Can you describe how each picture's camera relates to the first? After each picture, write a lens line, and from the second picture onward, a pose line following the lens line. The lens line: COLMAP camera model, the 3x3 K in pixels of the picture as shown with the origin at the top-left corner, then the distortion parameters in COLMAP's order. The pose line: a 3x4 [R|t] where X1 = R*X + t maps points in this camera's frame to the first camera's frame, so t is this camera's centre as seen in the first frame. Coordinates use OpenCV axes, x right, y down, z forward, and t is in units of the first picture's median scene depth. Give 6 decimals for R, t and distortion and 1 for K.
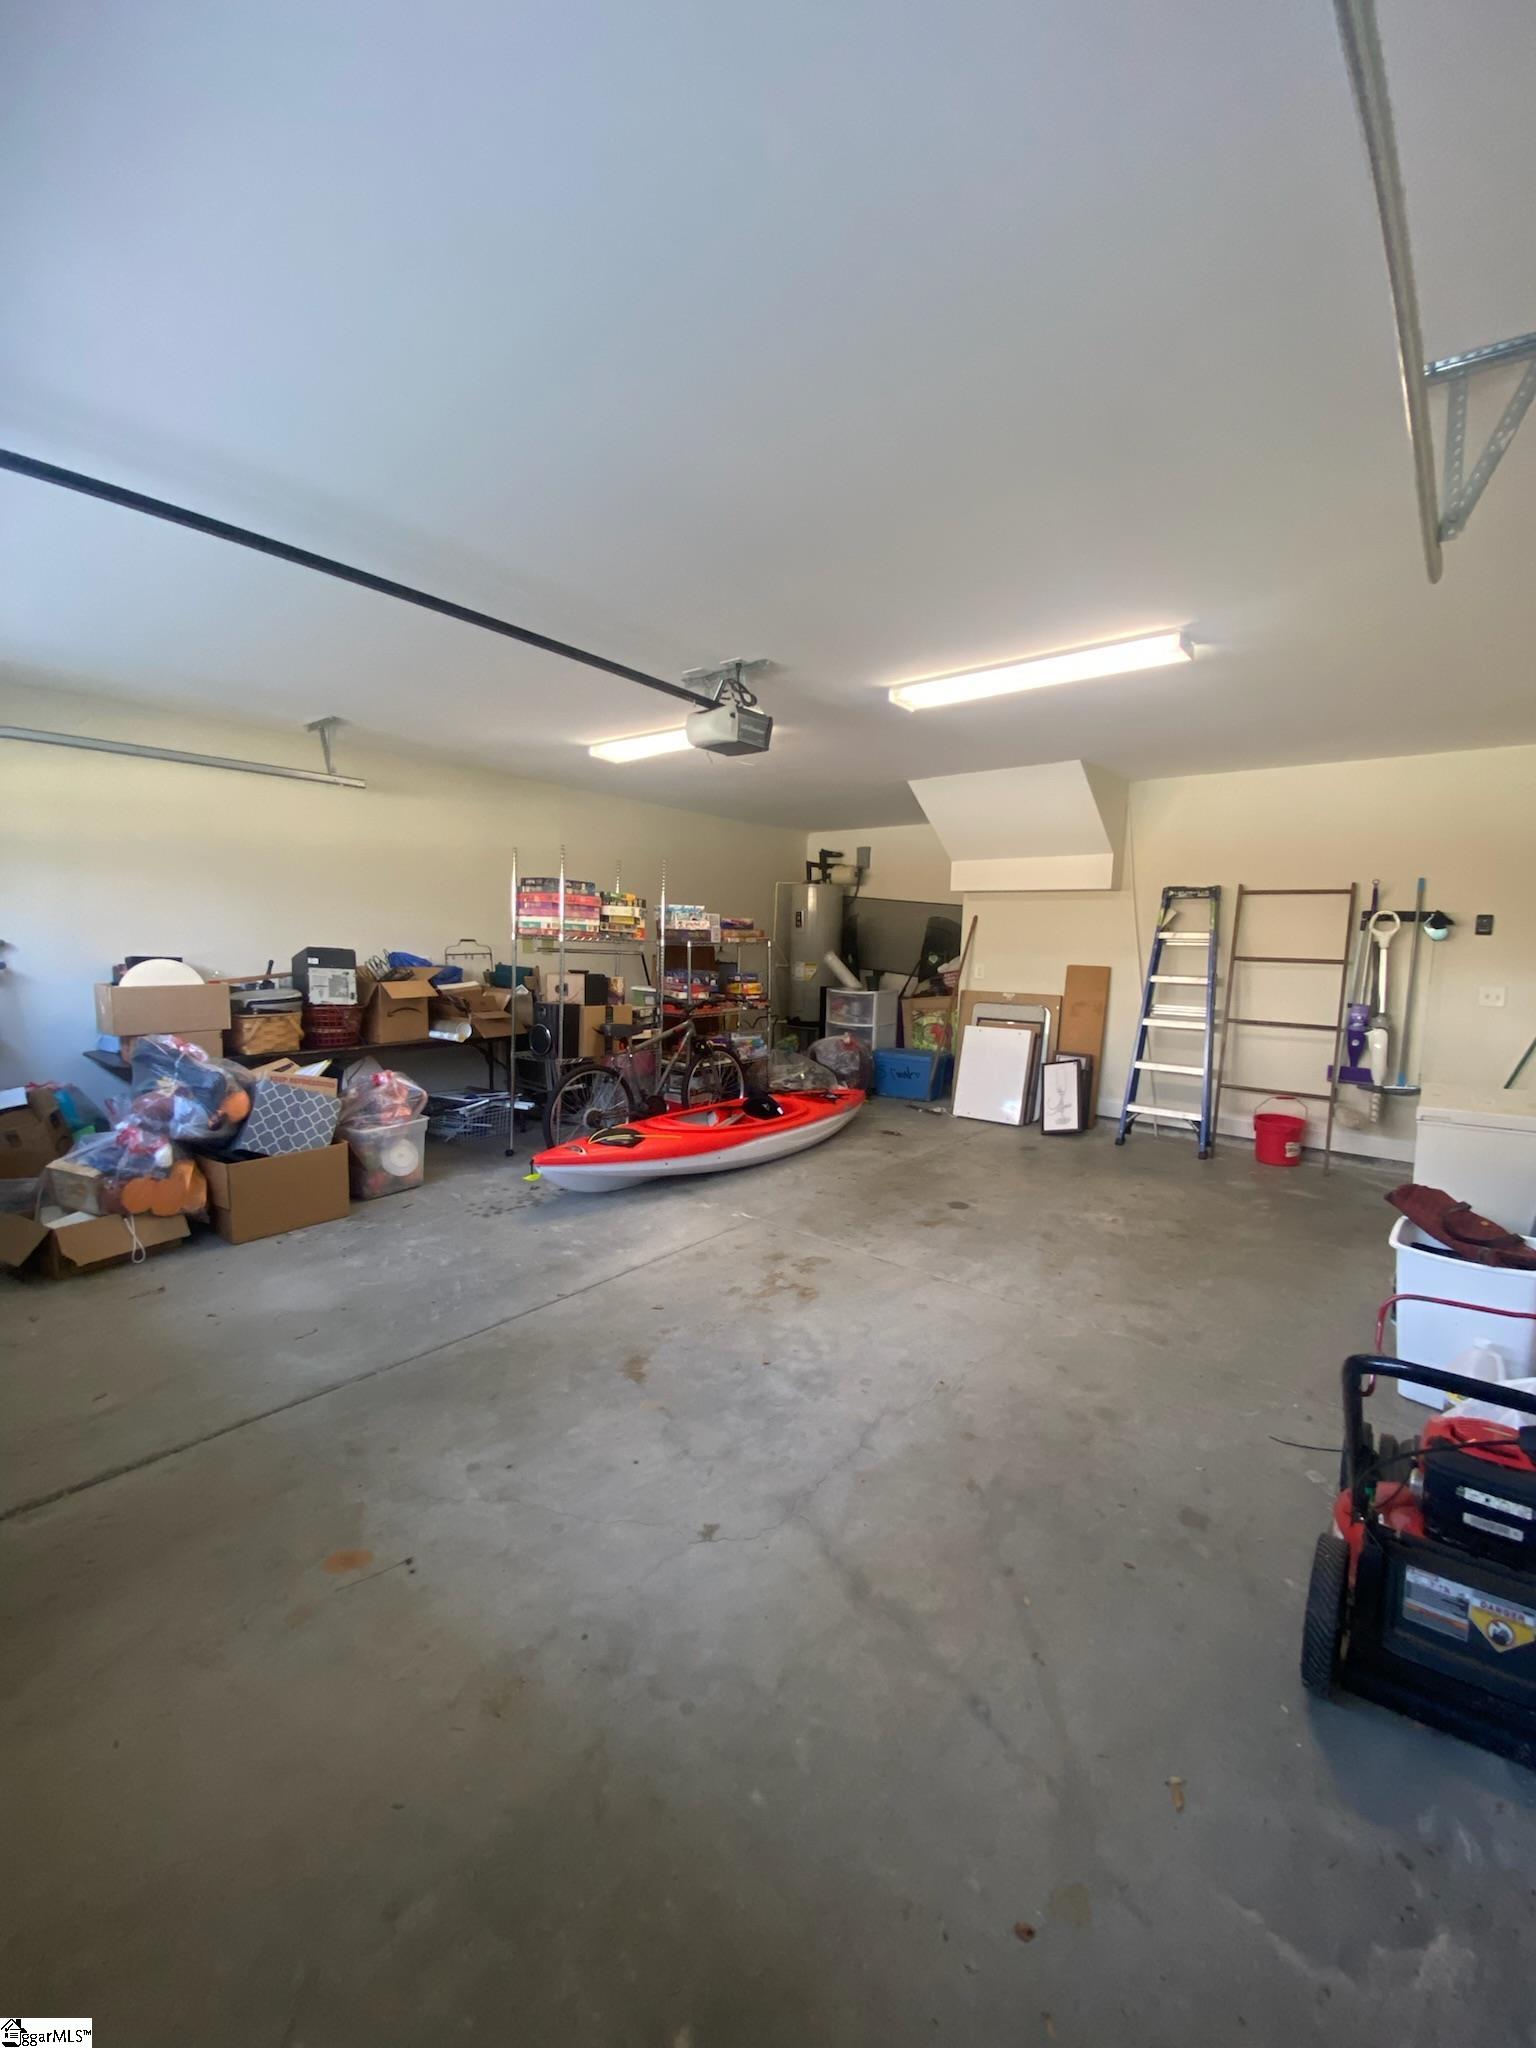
lens RADIAL K [[836.8, 0, 772.4], [0, 836.8, 1027.2], [0, 0, 1]] dist [0.000166, -0.011171]
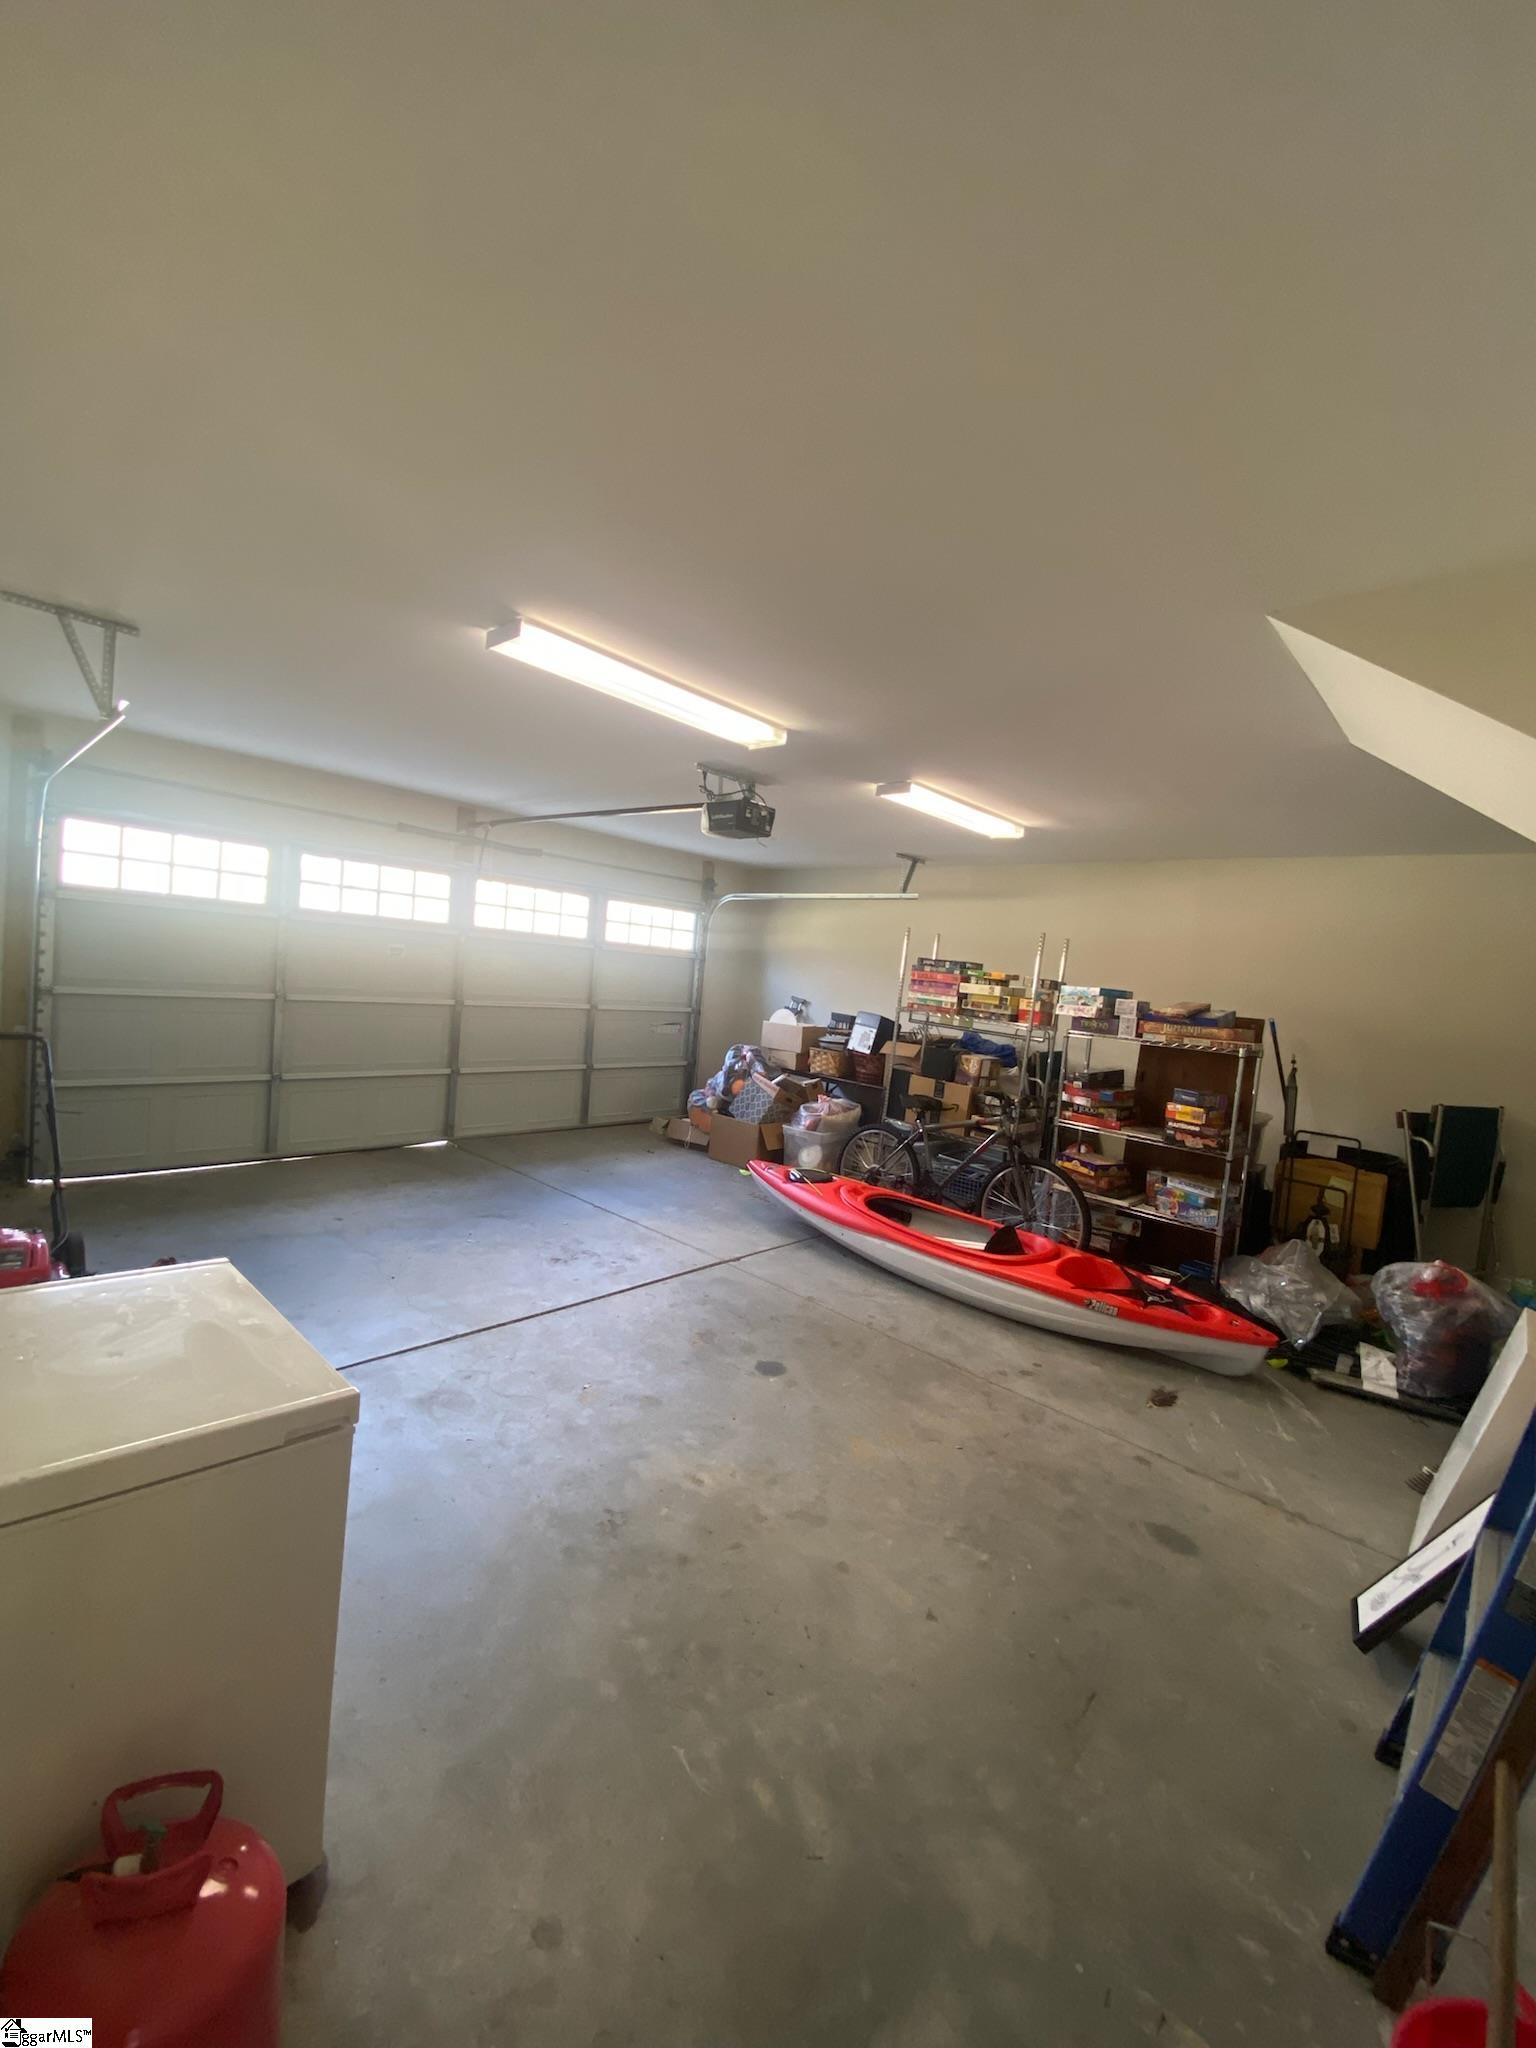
lens RADIAL K [[836.8, 0, 772.0], [0, 836.8, 1021.2], [0, 0, 1]] dist [0.000166, -0.011171]
pose [[-0.063787, 0.039018, -0.997201, 0.924223], [-0.203660, 0.977698, 0.051282, -0.120888], [0.976961, 0.206361, -0.054418, 0.957629]]
